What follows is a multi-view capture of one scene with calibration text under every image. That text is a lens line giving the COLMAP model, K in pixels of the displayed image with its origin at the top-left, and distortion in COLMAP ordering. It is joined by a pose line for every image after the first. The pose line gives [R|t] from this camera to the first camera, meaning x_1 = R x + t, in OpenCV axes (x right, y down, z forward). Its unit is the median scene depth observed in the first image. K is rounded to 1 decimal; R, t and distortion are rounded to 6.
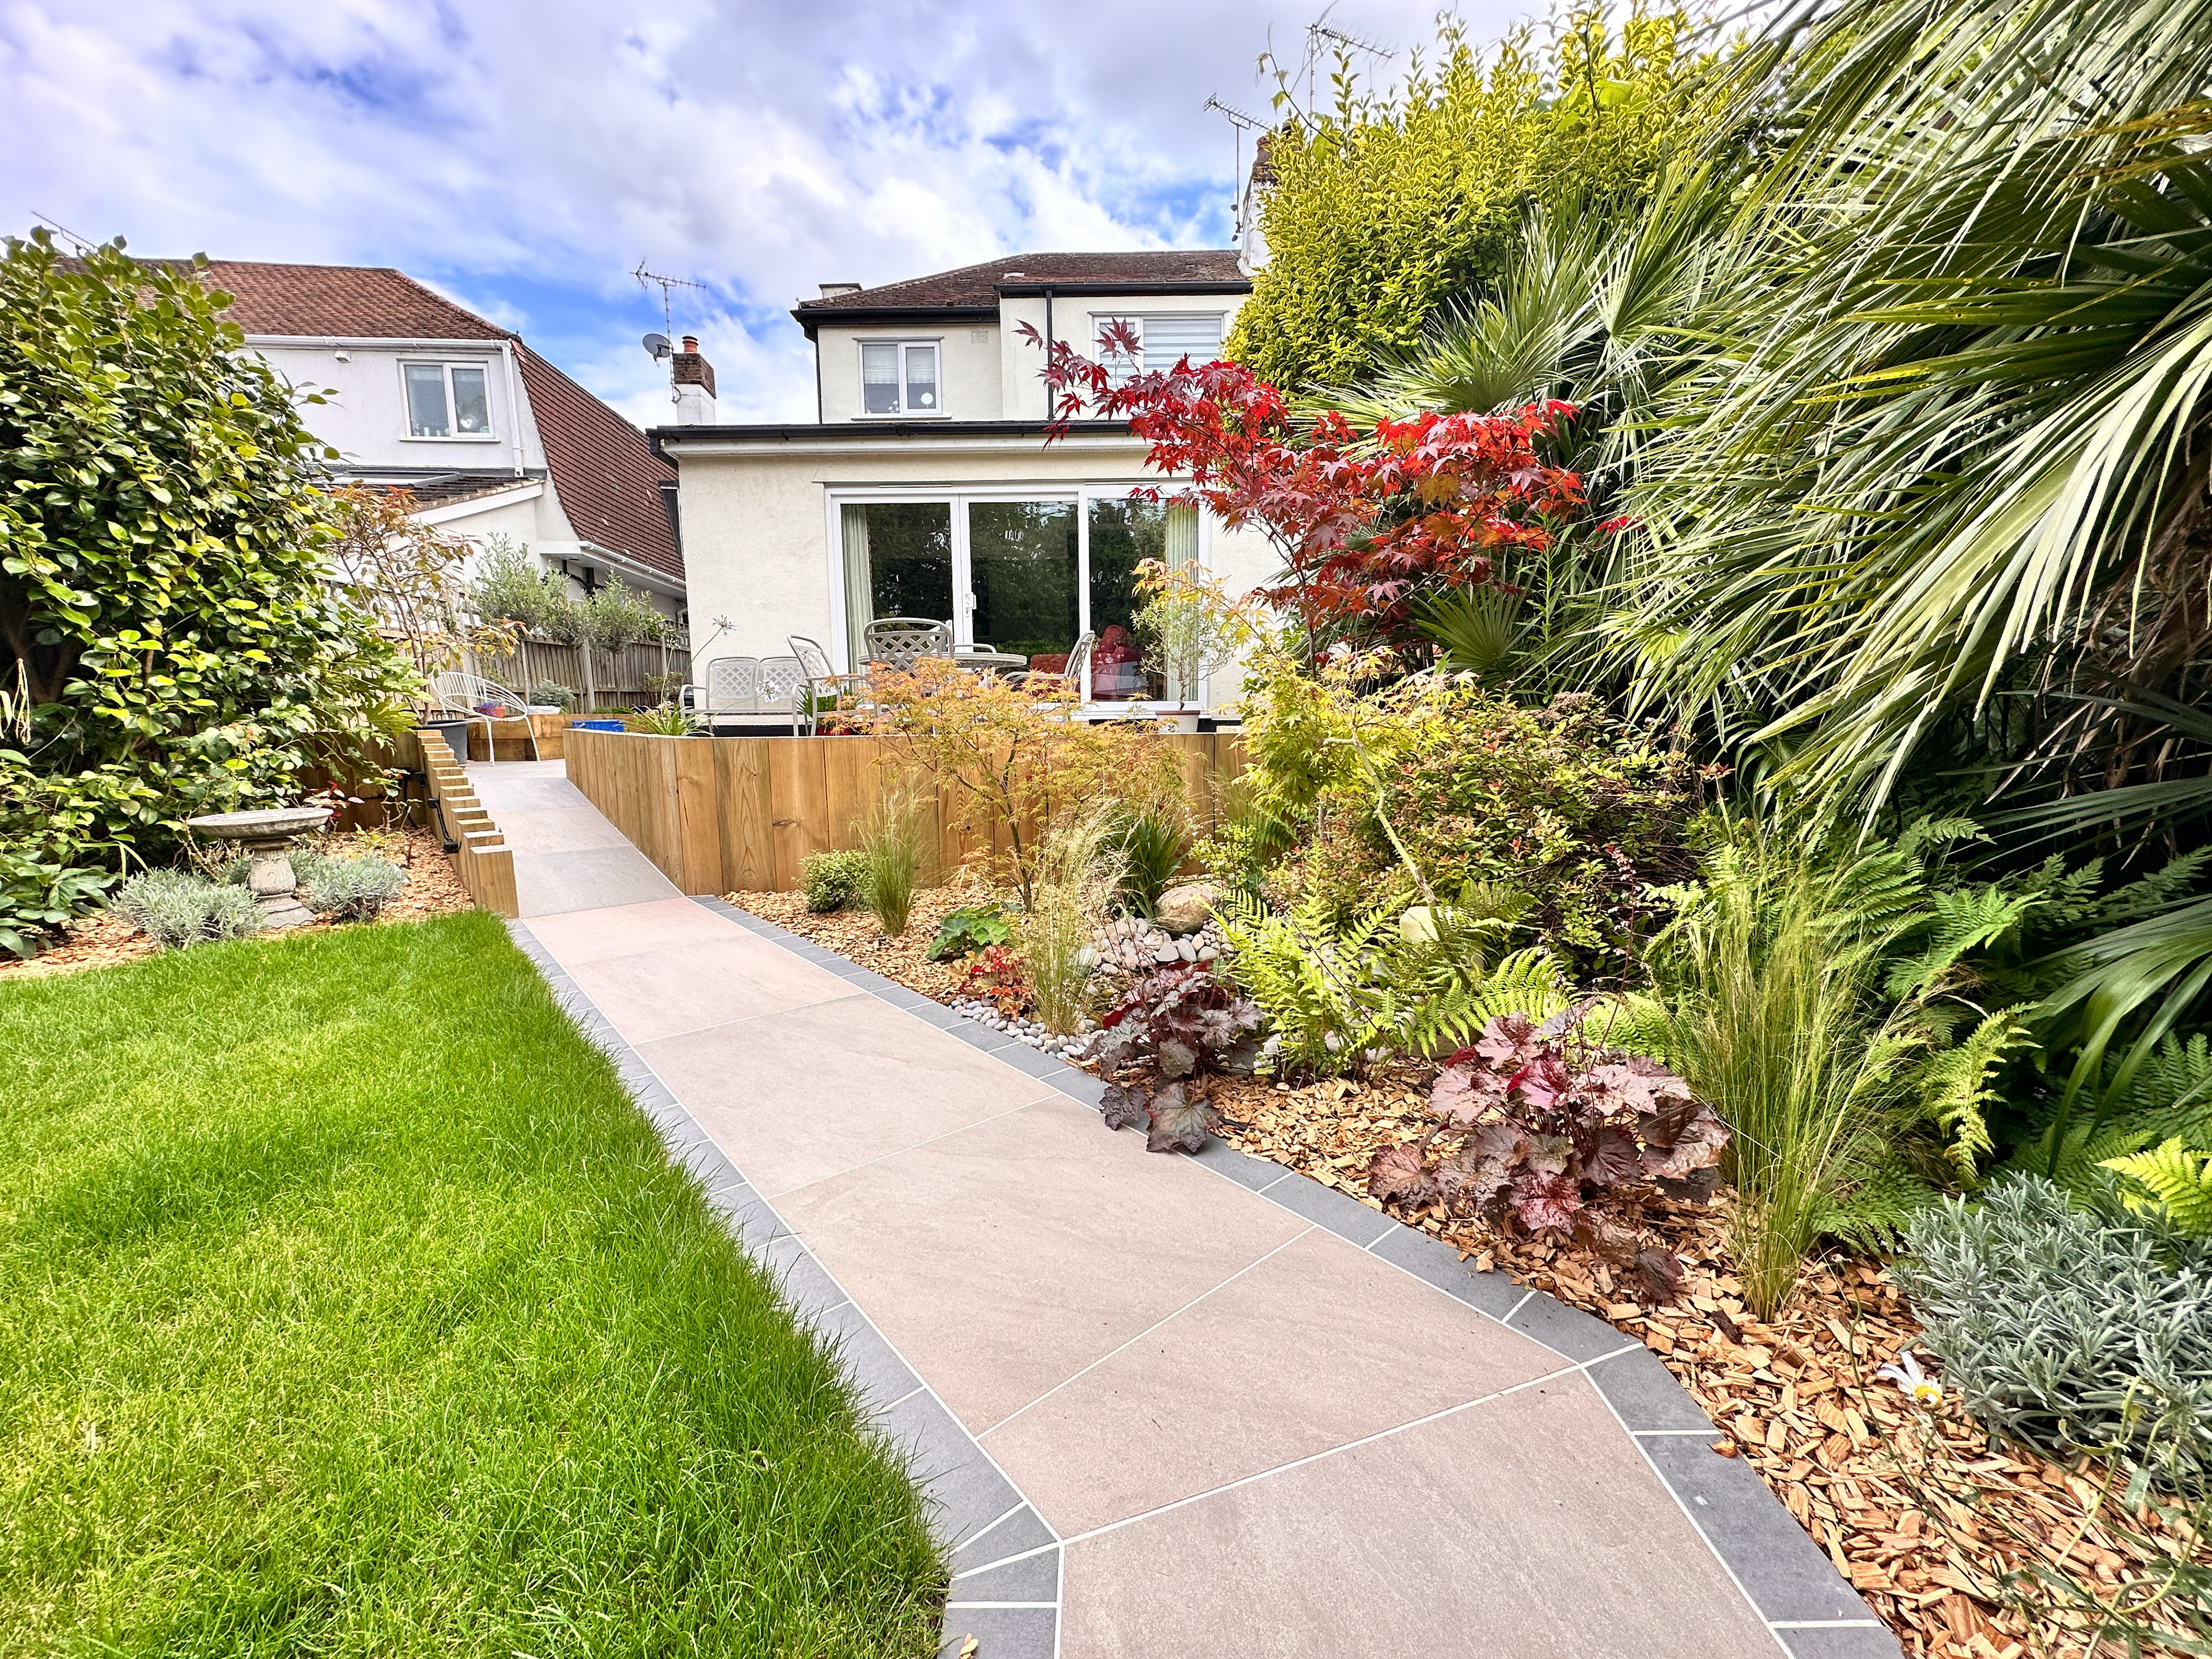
lens RADIAL K [[878.0, 0, 1103.7], [0, 878.0, 829.7], [0, 0, 1]] dist [-0.004331, 0.000593]
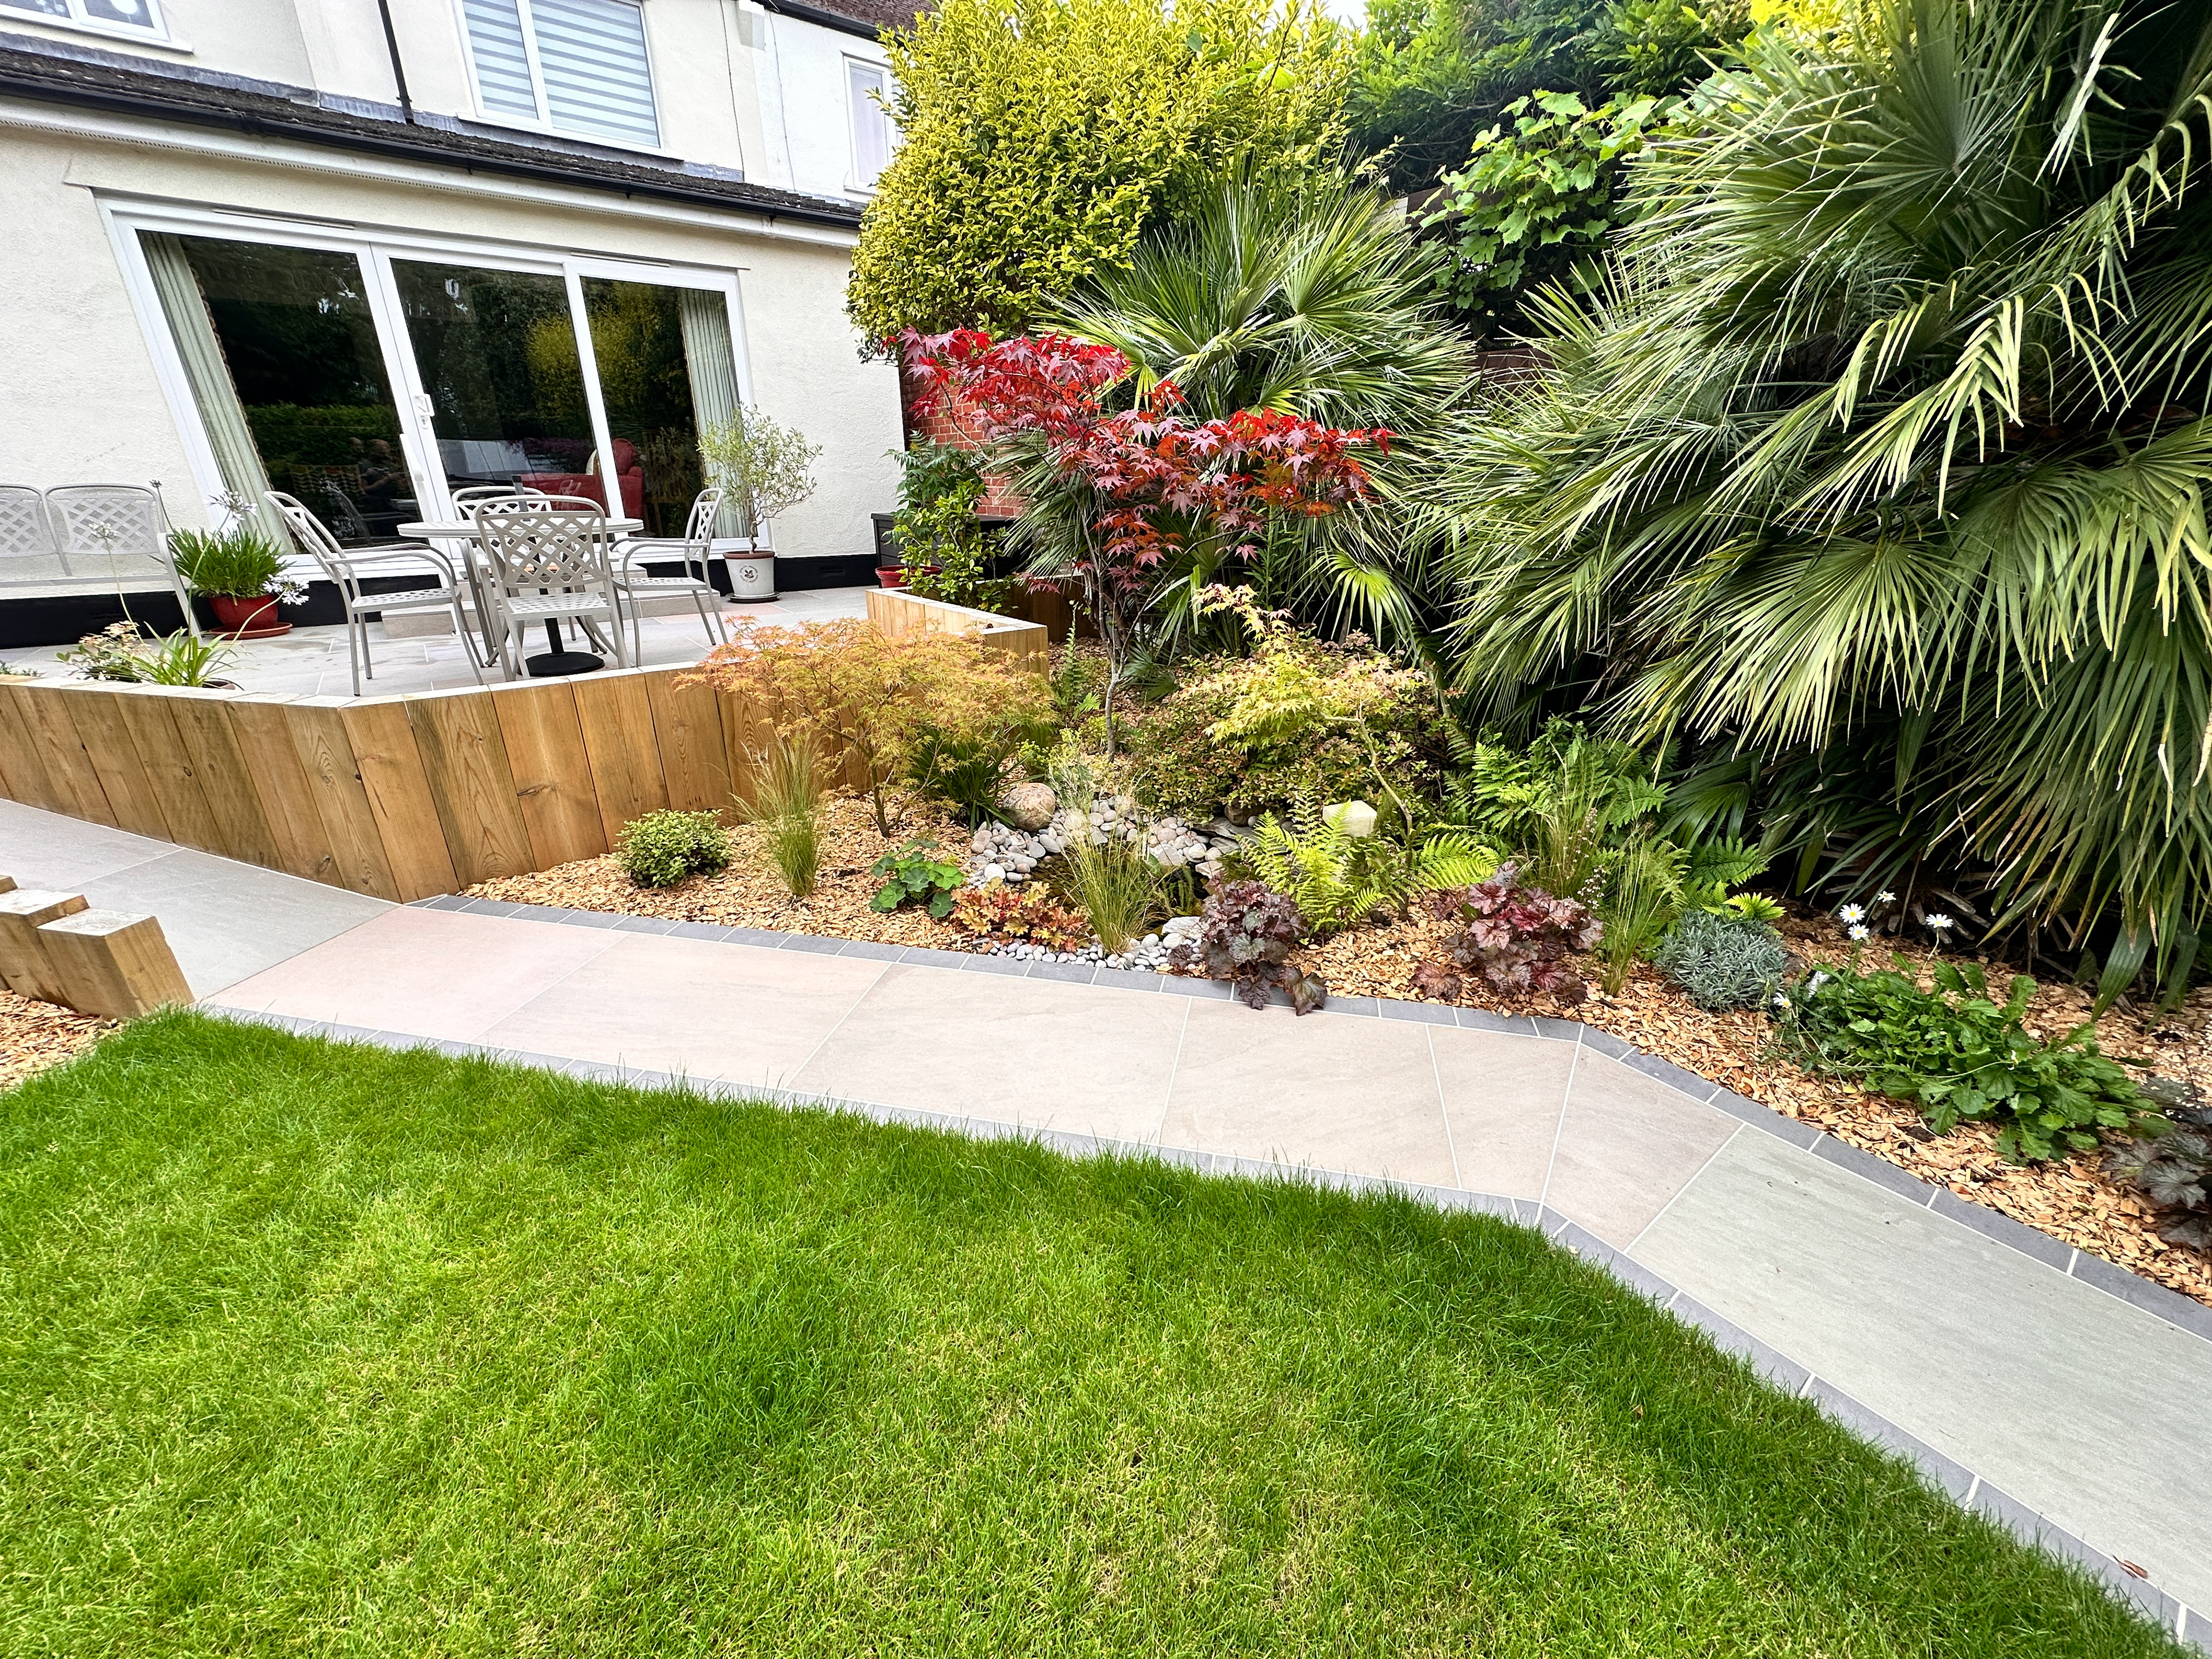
lens RADIAL K [[872.0, 0, 1093.6], [0, 872.0, 832.8], [0, 0, 1]] dist [-0.003288, -0.000430]
pose [[0.795305, -0.225548, 0.562688, -0.731048], [0.074324, 0.957484, 0.278749, -0.281024], [-0.601636, -0.179870, 0.778255, 0.062736]]
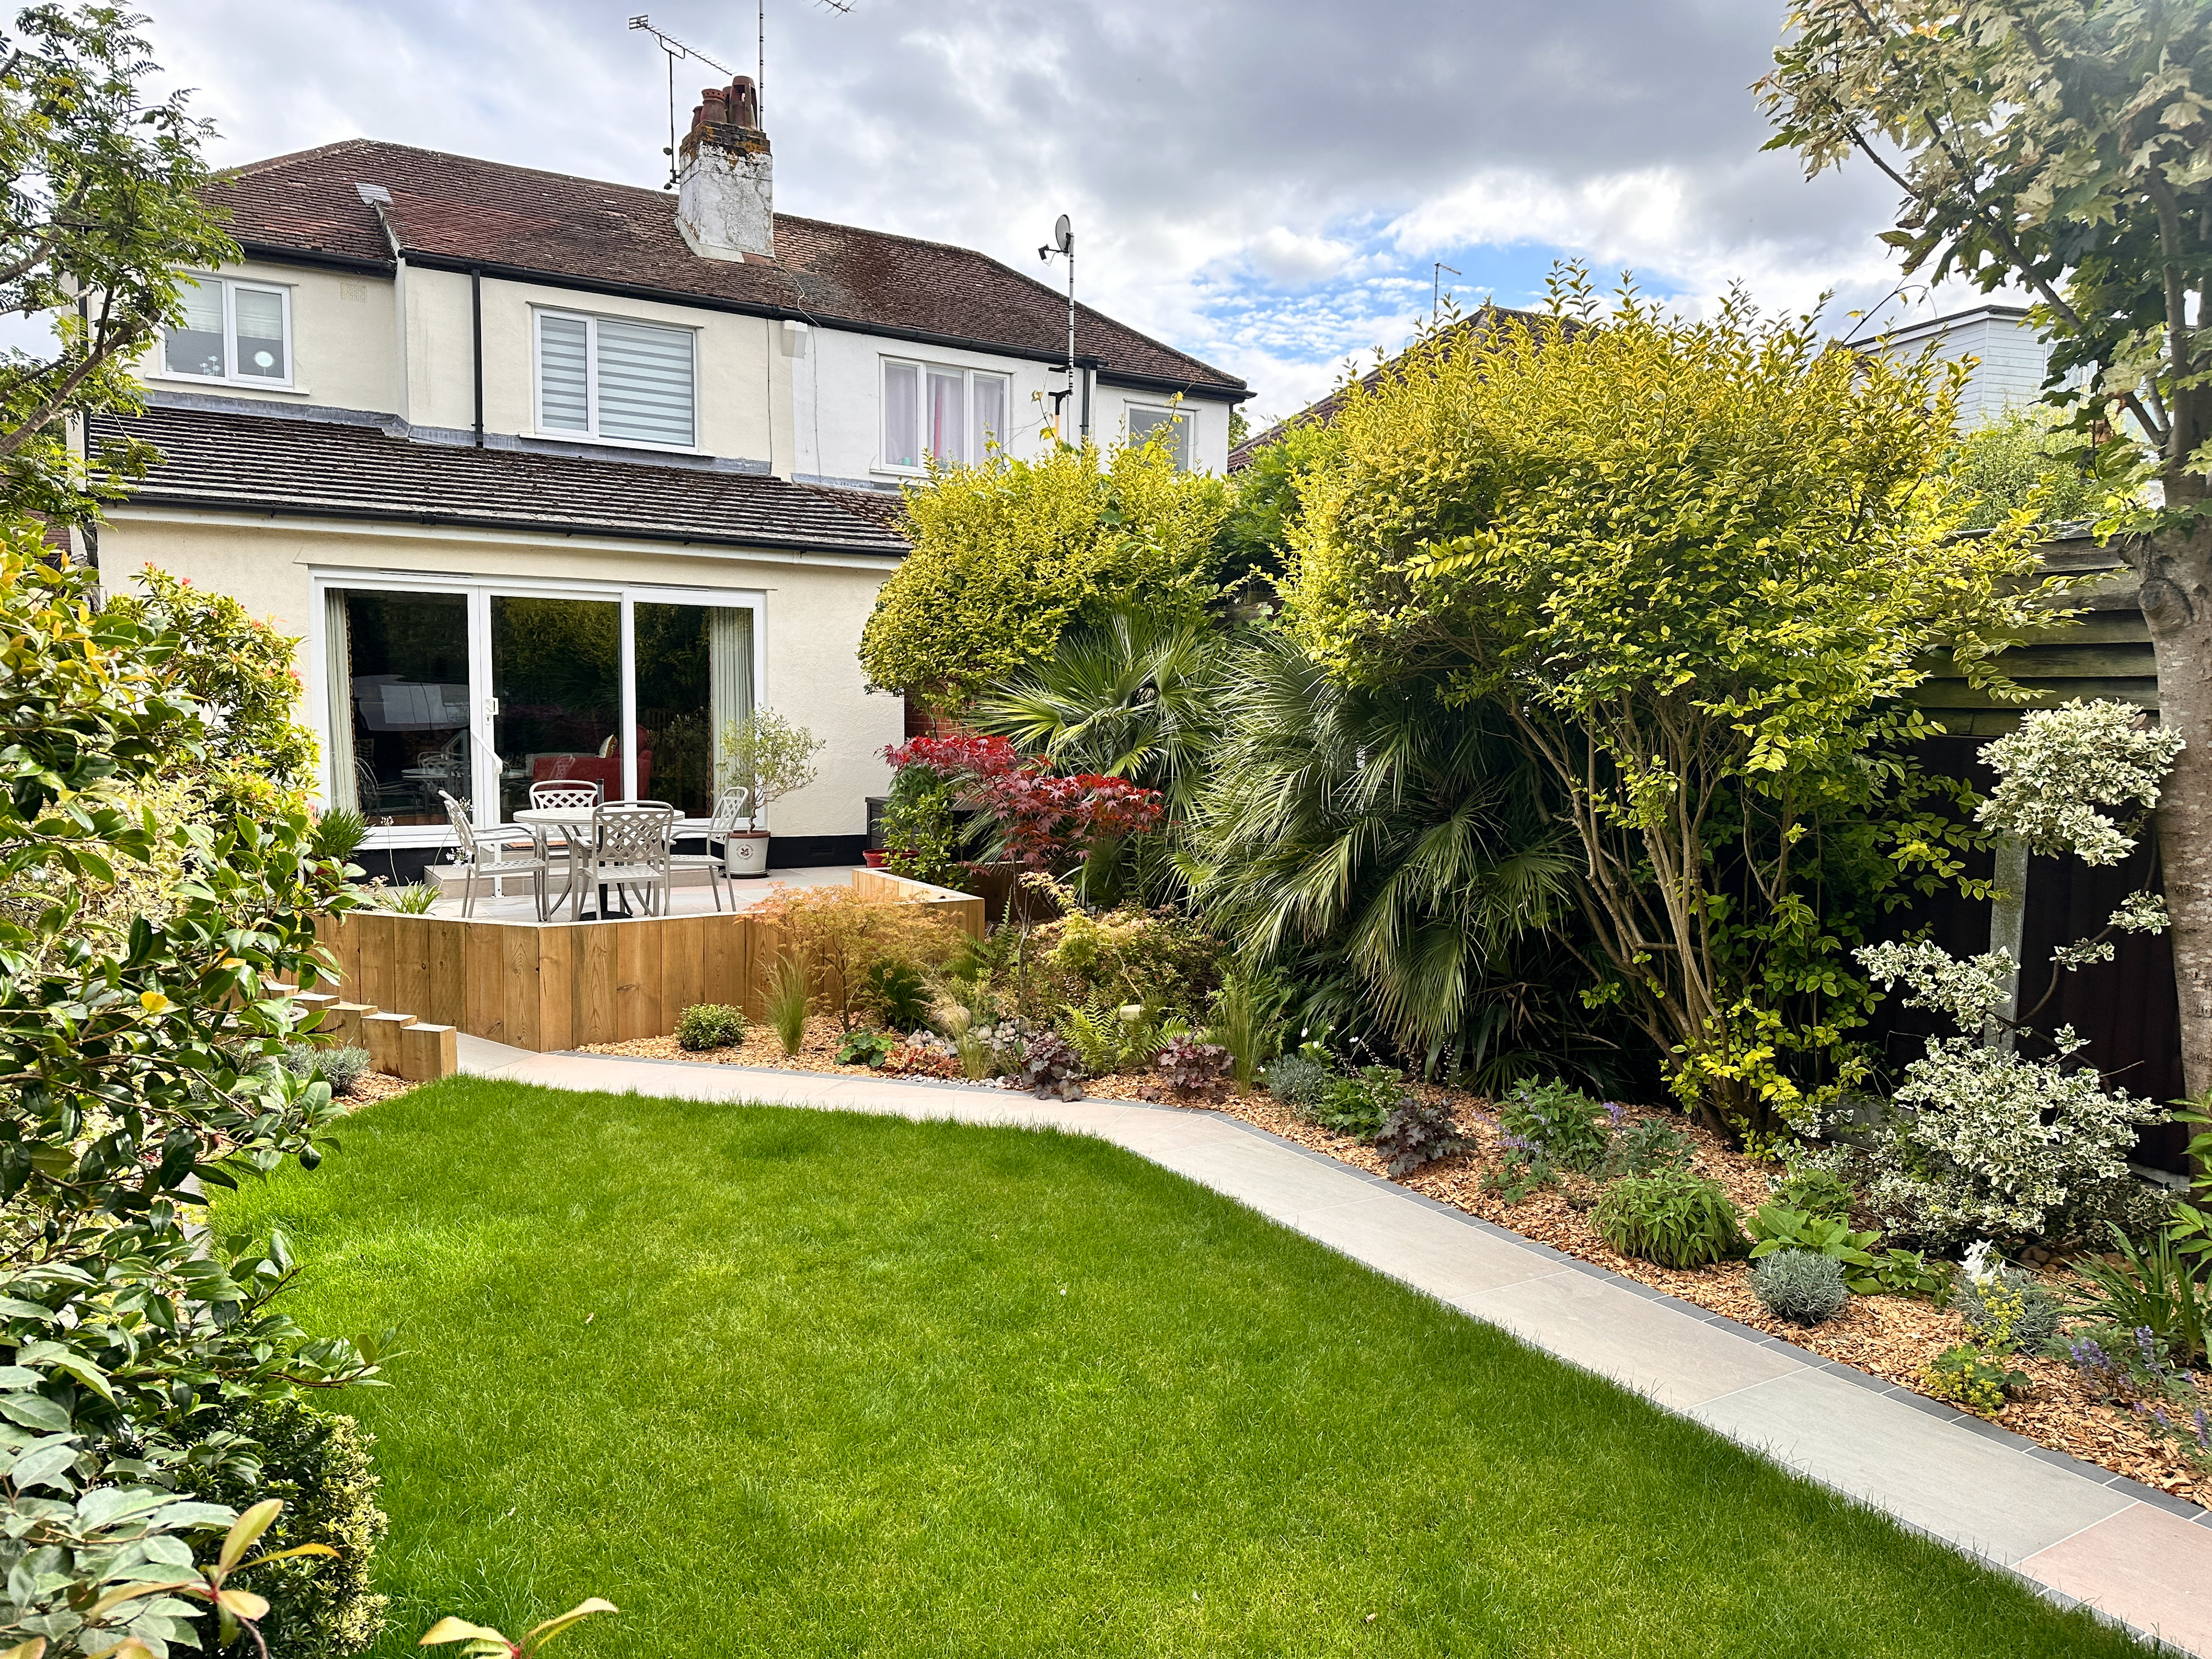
lens RADIAL K [[1585.6, 0, 1104.6], [0, 1585.6, 830.9], [0, 0, 1]] dist [0.142951, -0.276863]
pose [[0.849224, -0.029628, 0.527201, -1.755143], [0.049652, 0.998481, -0.023868, -0.258755], [-0.525693, 0.046446, 0.849405, -2.401481]]
